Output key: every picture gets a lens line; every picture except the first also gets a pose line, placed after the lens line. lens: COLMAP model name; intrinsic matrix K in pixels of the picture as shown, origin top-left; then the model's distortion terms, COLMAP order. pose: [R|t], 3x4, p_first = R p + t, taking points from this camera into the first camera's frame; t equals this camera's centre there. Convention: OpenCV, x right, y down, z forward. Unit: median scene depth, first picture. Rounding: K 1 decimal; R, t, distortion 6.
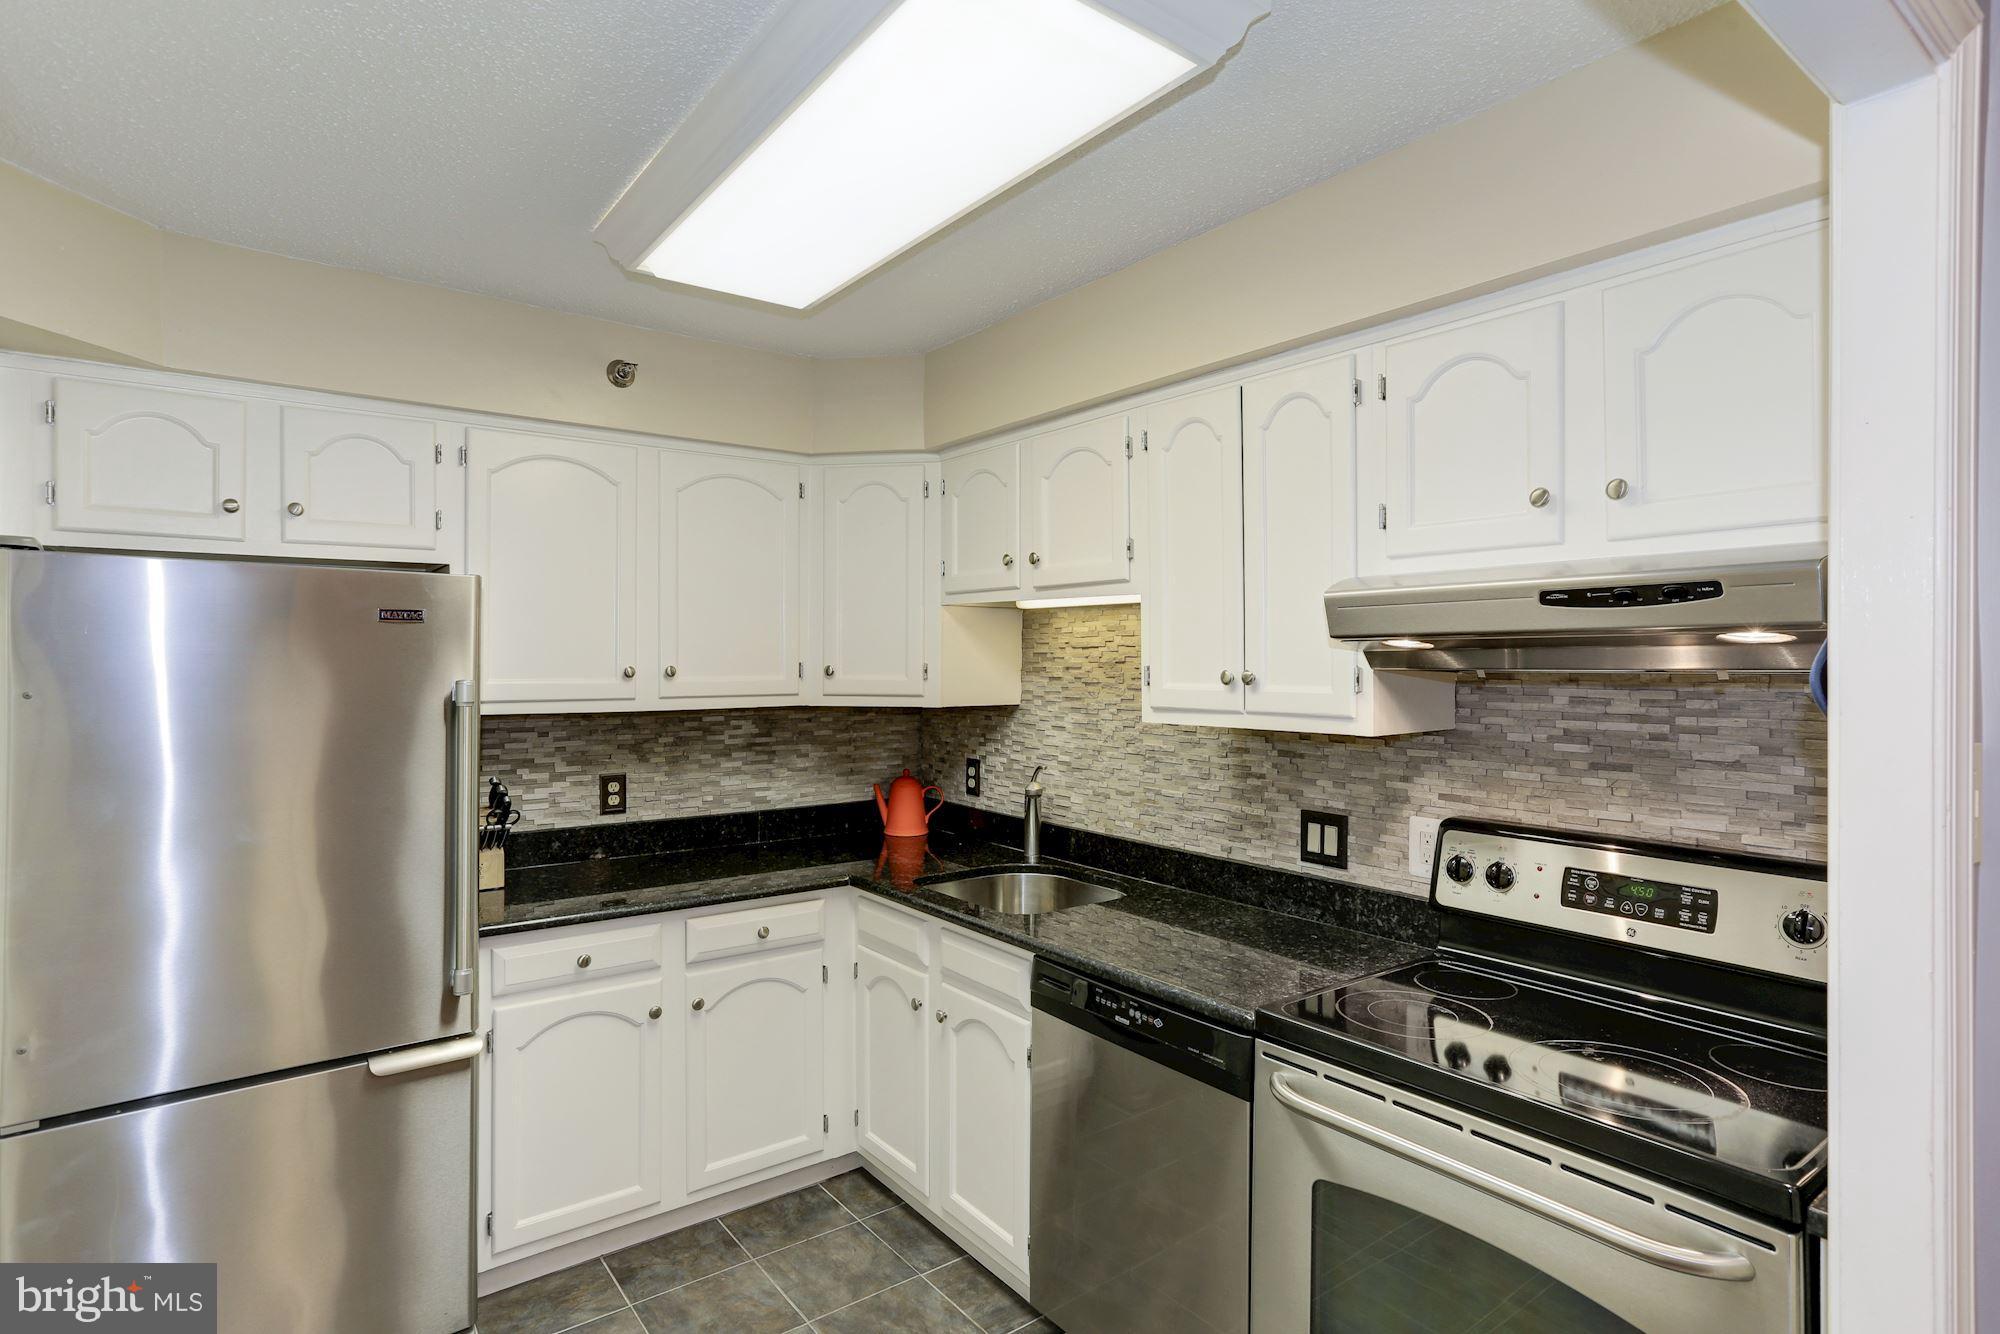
lens RADIAL K [[1019.7, 0, 1000.3], [0, 1019.7, 664.3], [0, 0, 1]] dist [-0.000312, -0.000025]
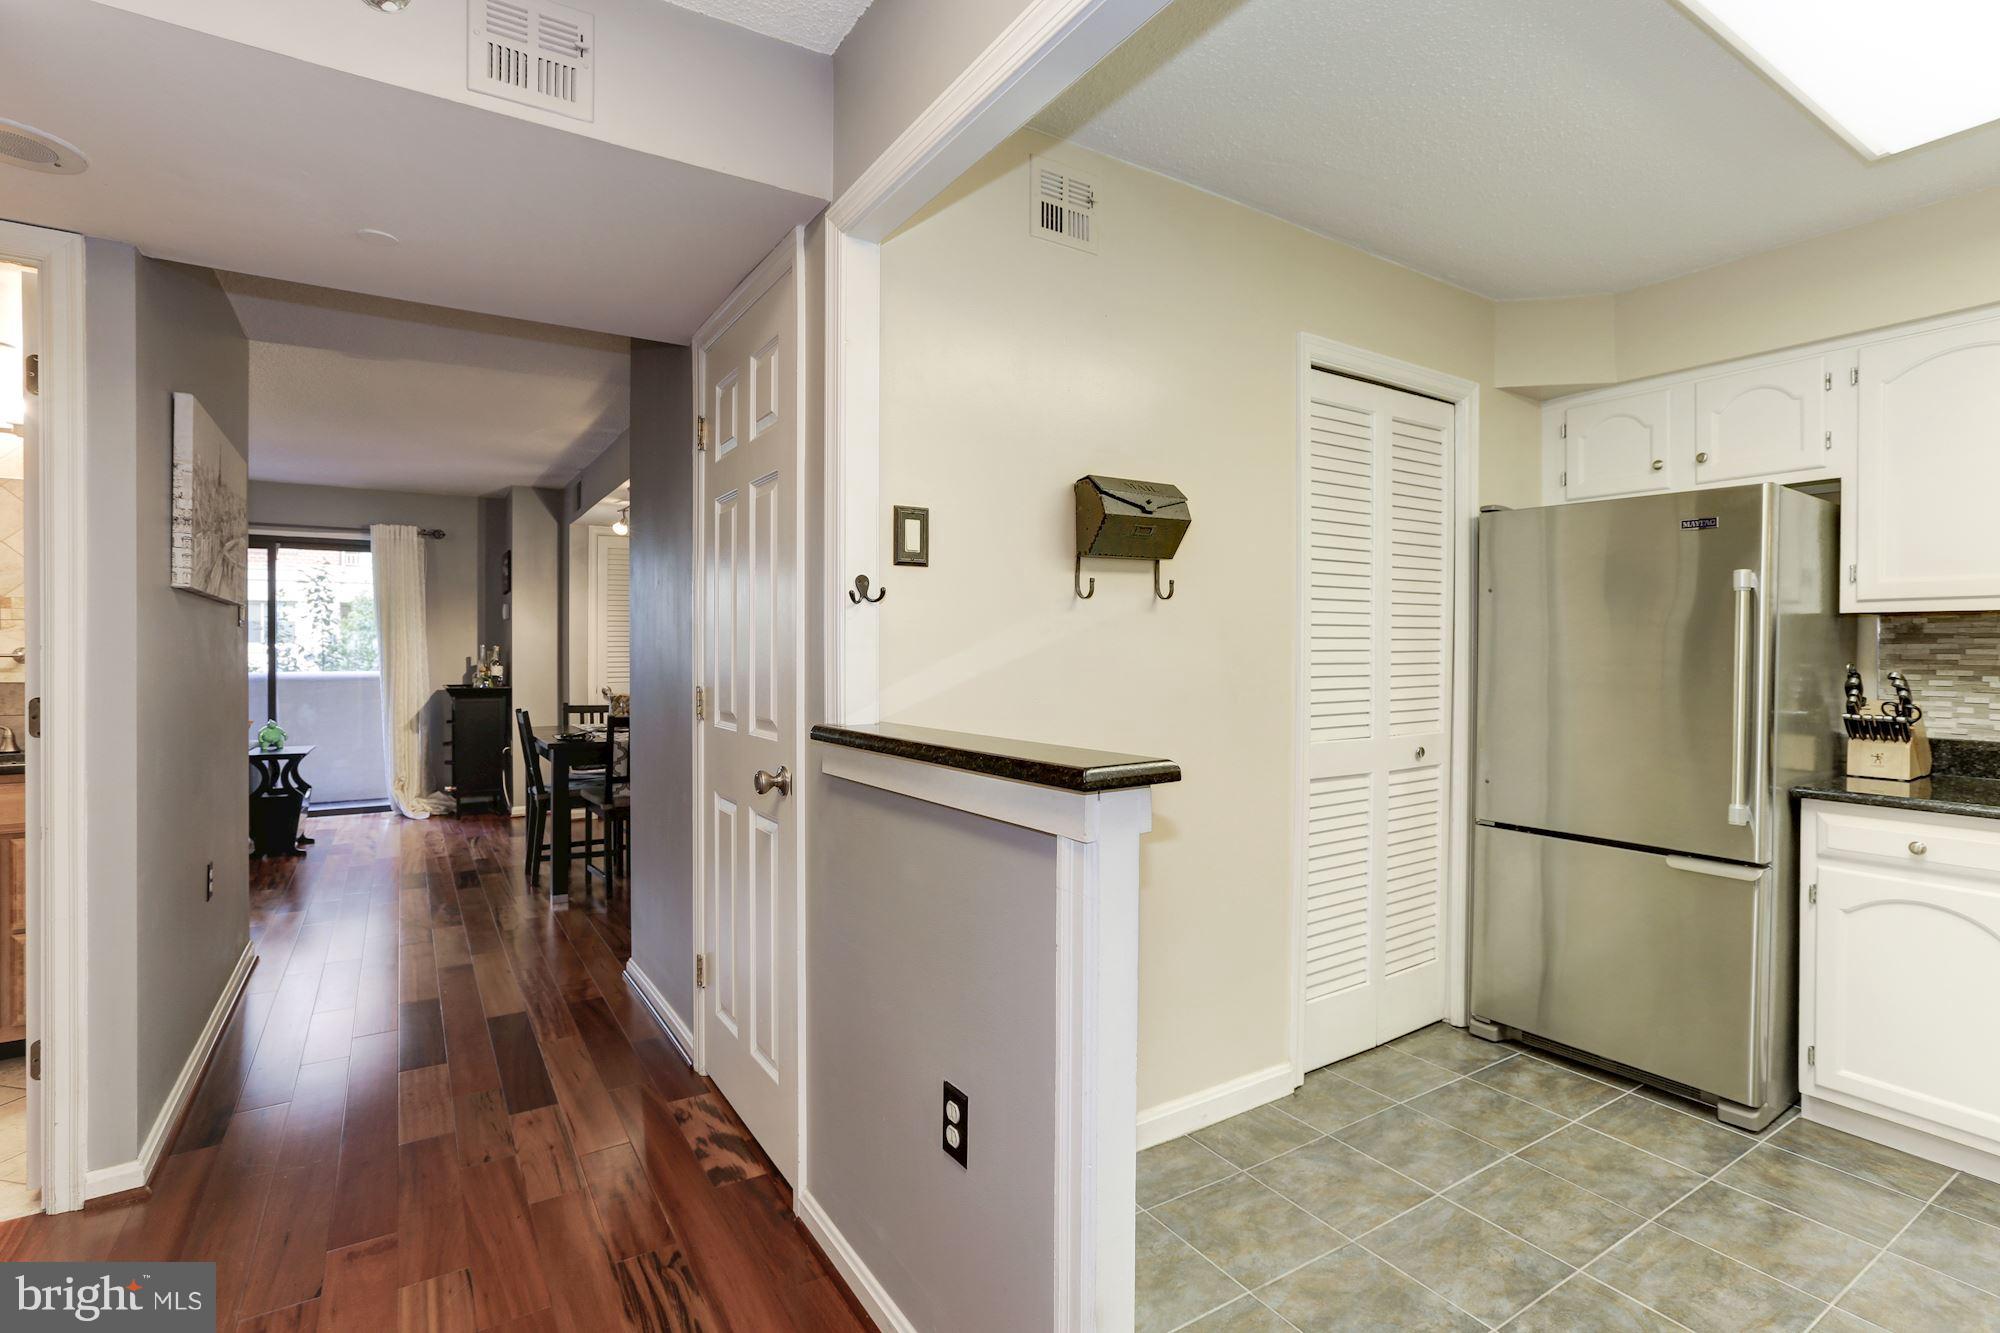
lens RADIAL K [[914.4, 0, 996.8], [0, 914.4, 658.9], [0, 0, 1]] dist [-0.001998, -0.000015]
pose [[-0.070839, 0.013527, -0.997396, 0.523636], [-0.002244, 0.999903, 0.013720, 0.088684], [0.997485, 0.003210, -0.070802, 0.149911]]
